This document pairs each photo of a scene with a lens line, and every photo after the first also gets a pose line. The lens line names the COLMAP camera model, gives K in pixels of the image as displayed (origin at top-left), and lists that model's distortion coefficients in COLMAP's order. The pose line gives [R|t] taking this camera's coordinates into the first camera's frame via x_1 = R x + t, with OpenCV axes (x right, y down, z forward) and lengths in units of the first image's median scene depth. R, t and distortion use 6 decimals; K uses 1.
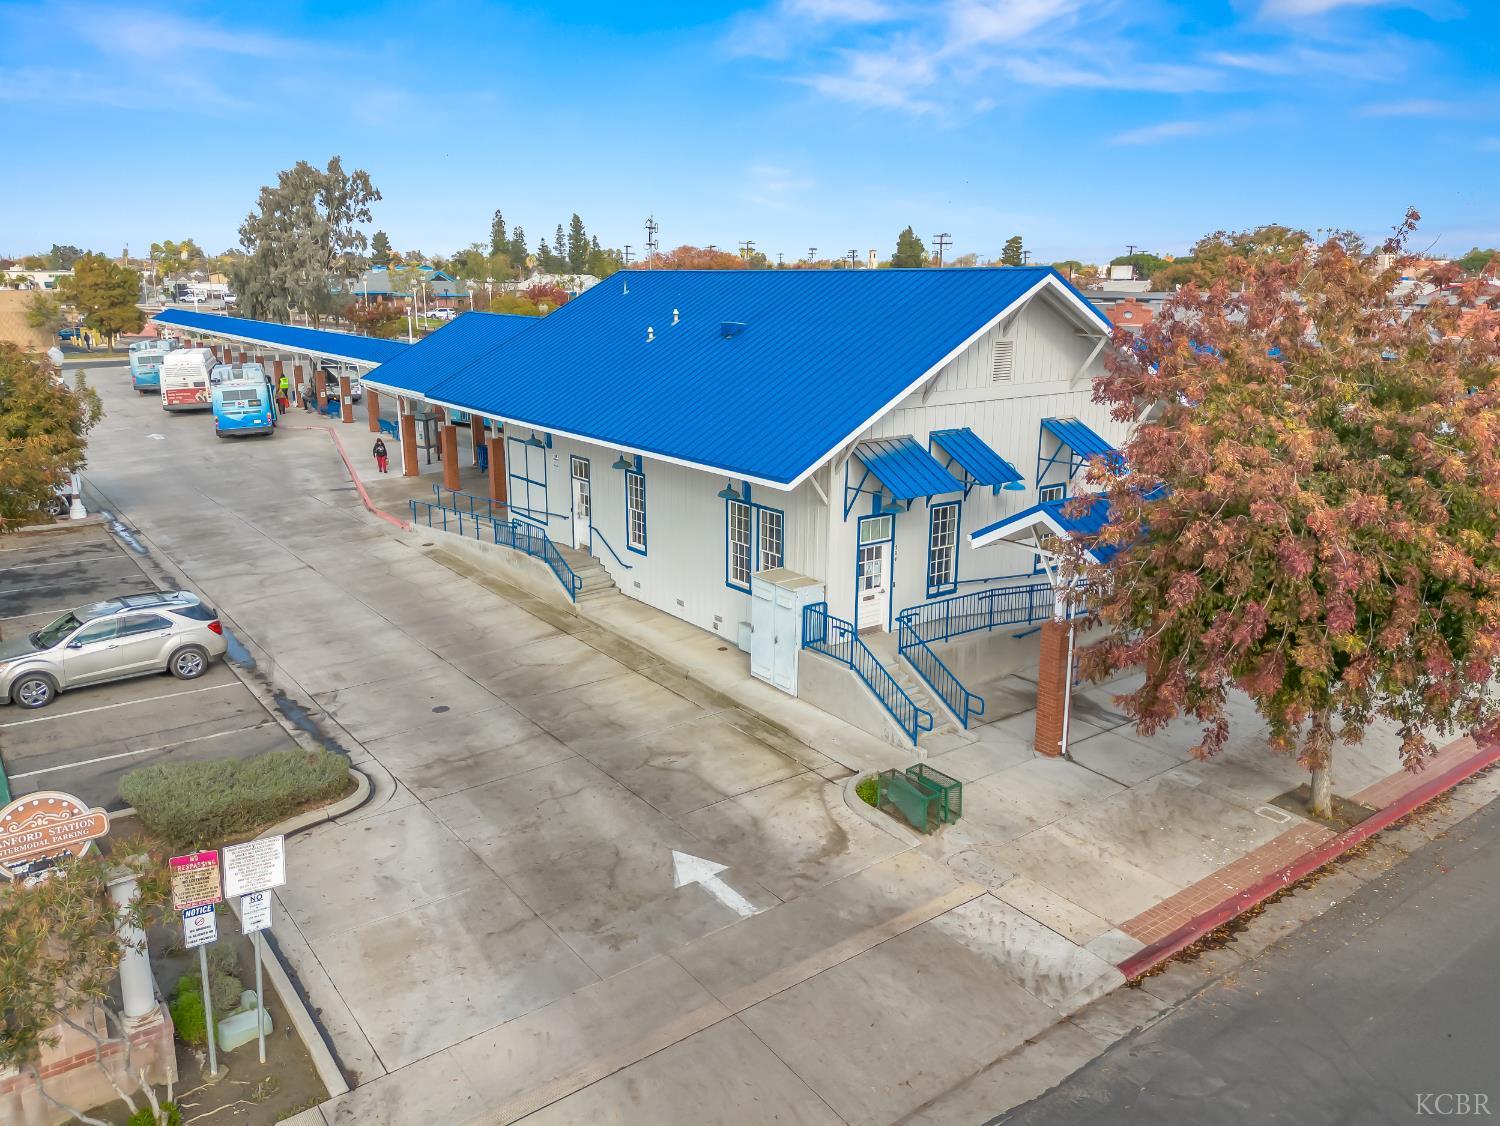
lens RADIAL K [[1072.1, 0, 750.0], [0, 1072.1, 563.0], [0, 0, 1]] dist [0.096316, -0.101461]
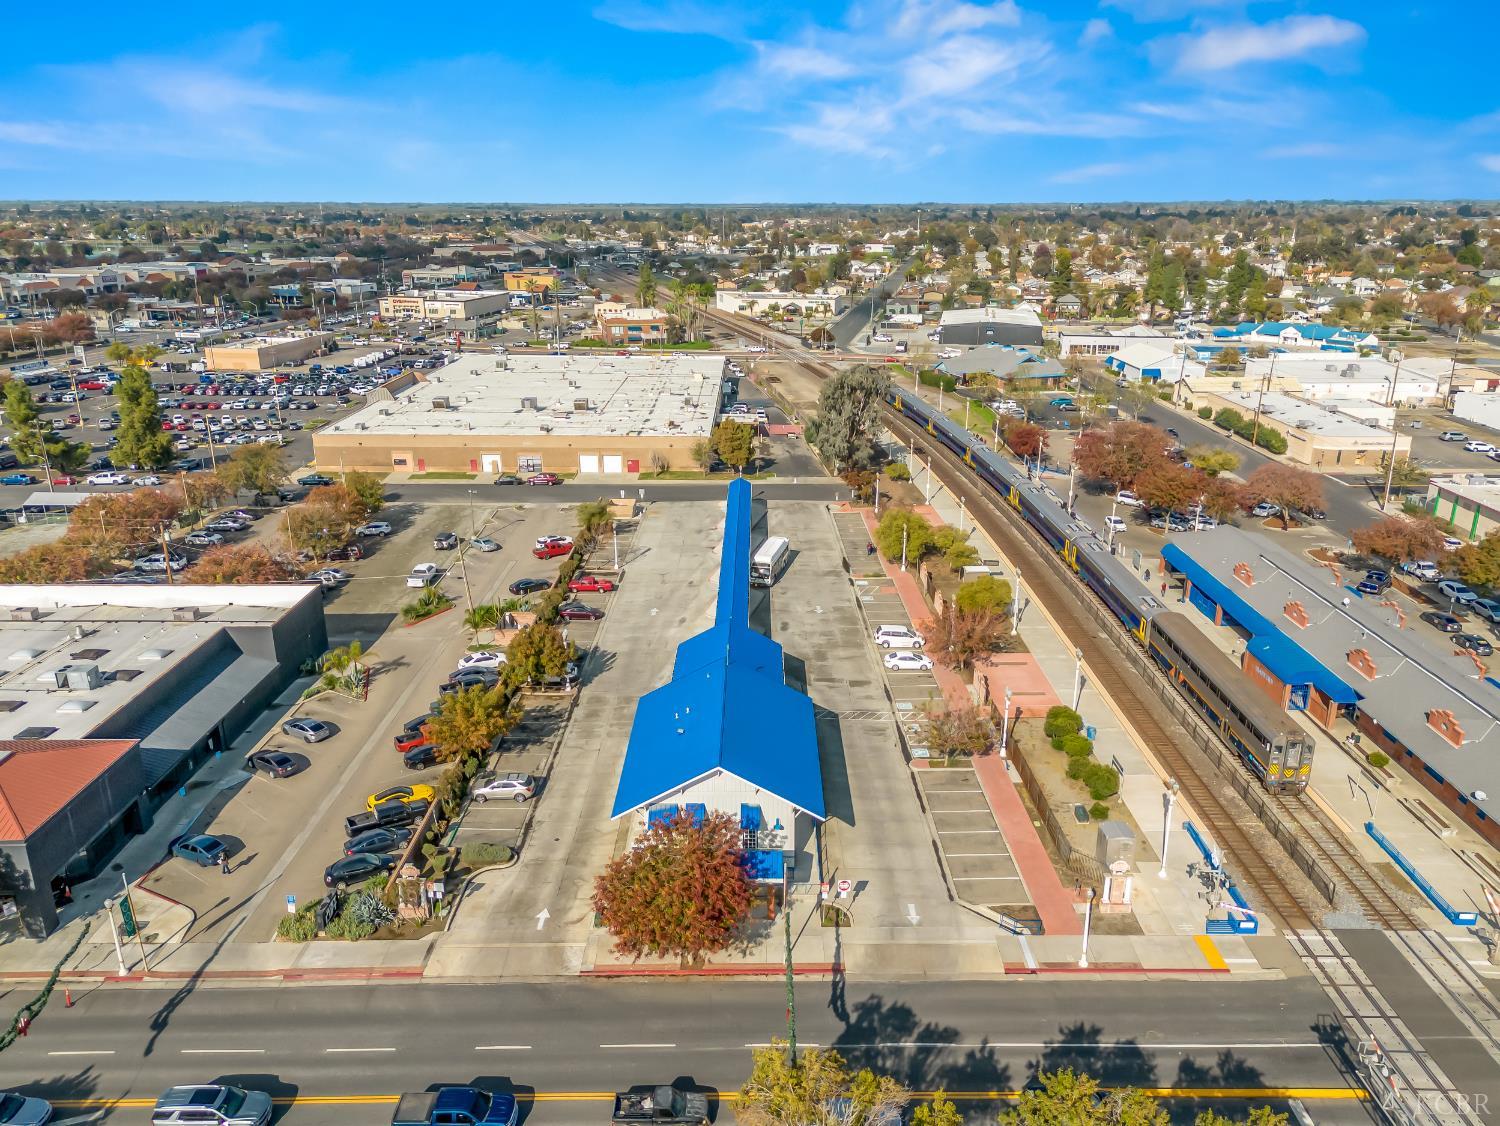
lens RADIAL K [[1072.1, 0, 750.0], [0, 1072.1, 563.0], [0, 0, 1]] dist [0.096316, -0.101461]
pose [[0.791498, 0.186845, -0.581910, 2.607350], [-0.142954, 0.982309, 0.120966, -1.577878], [0.594218, -0.012558, 0.804206, -1.776150]]
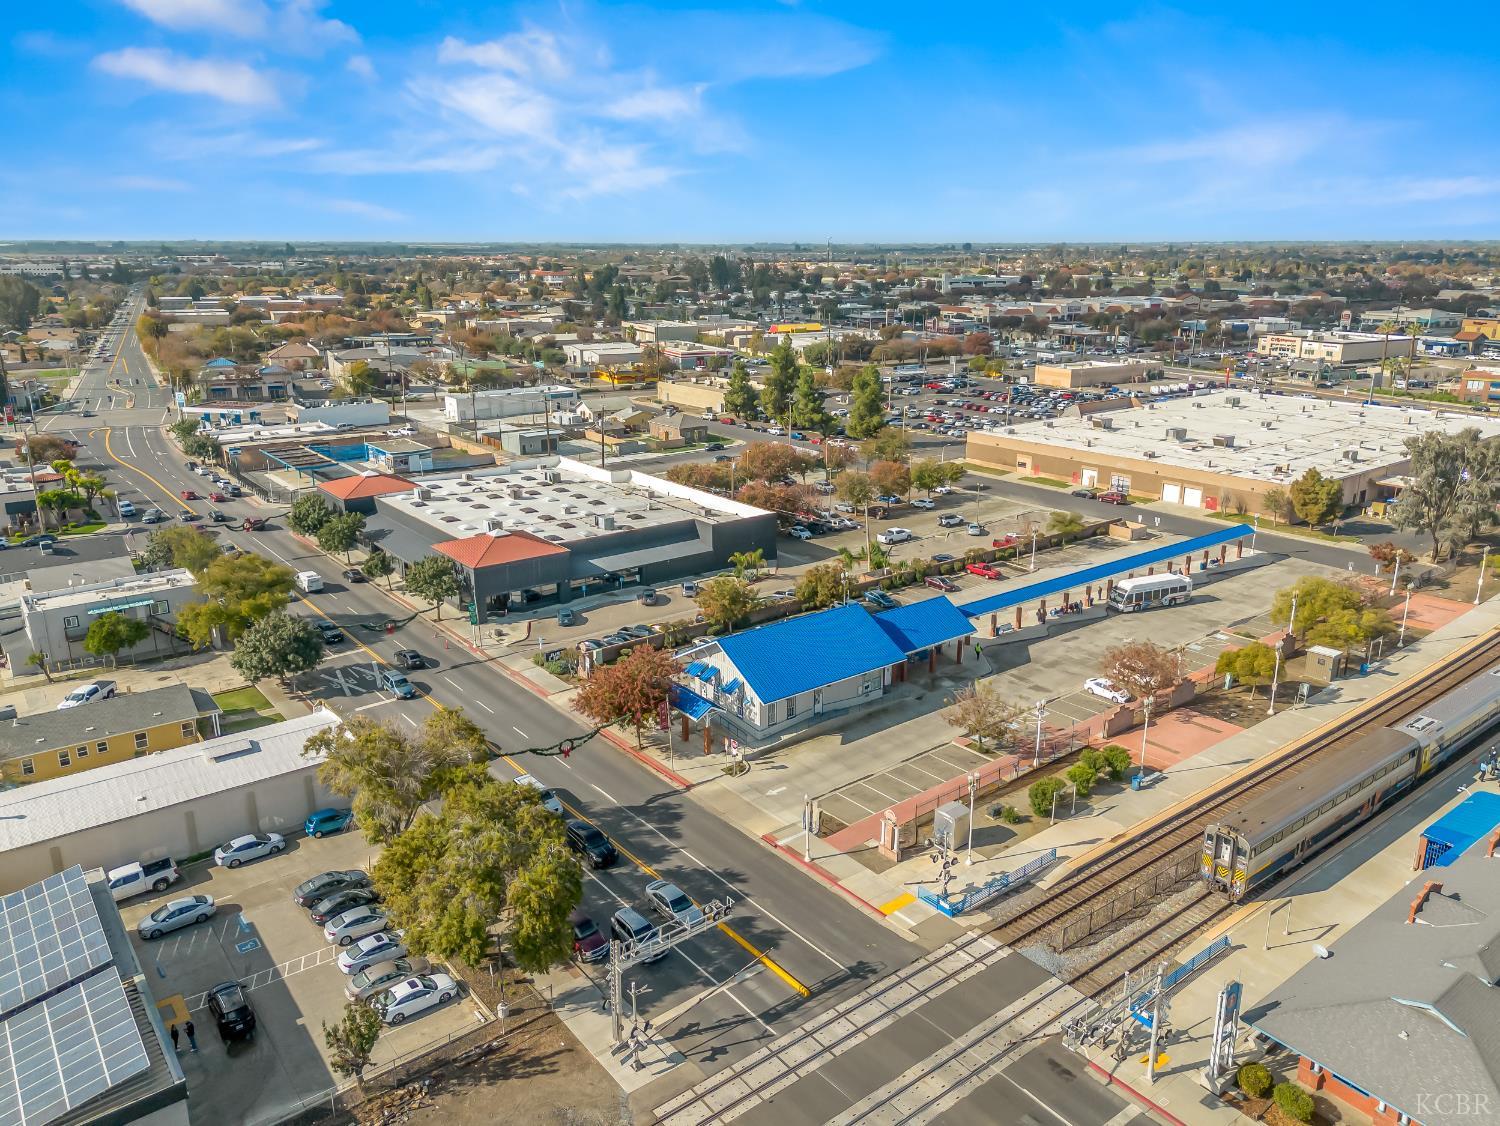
lens RADIAL K [[1072.1, 0, 750.0], [0, 1072.1, 563.0], [0, 0, 1]] dist [0.096316, -0.101461]
pose [[0.017044, 0.279448, -0.960010, 5.565625], [-0.245440, 0.931940, 0.266920, -2.246598], [0.969262, 0.231076, 0.084472, 0.941347]]
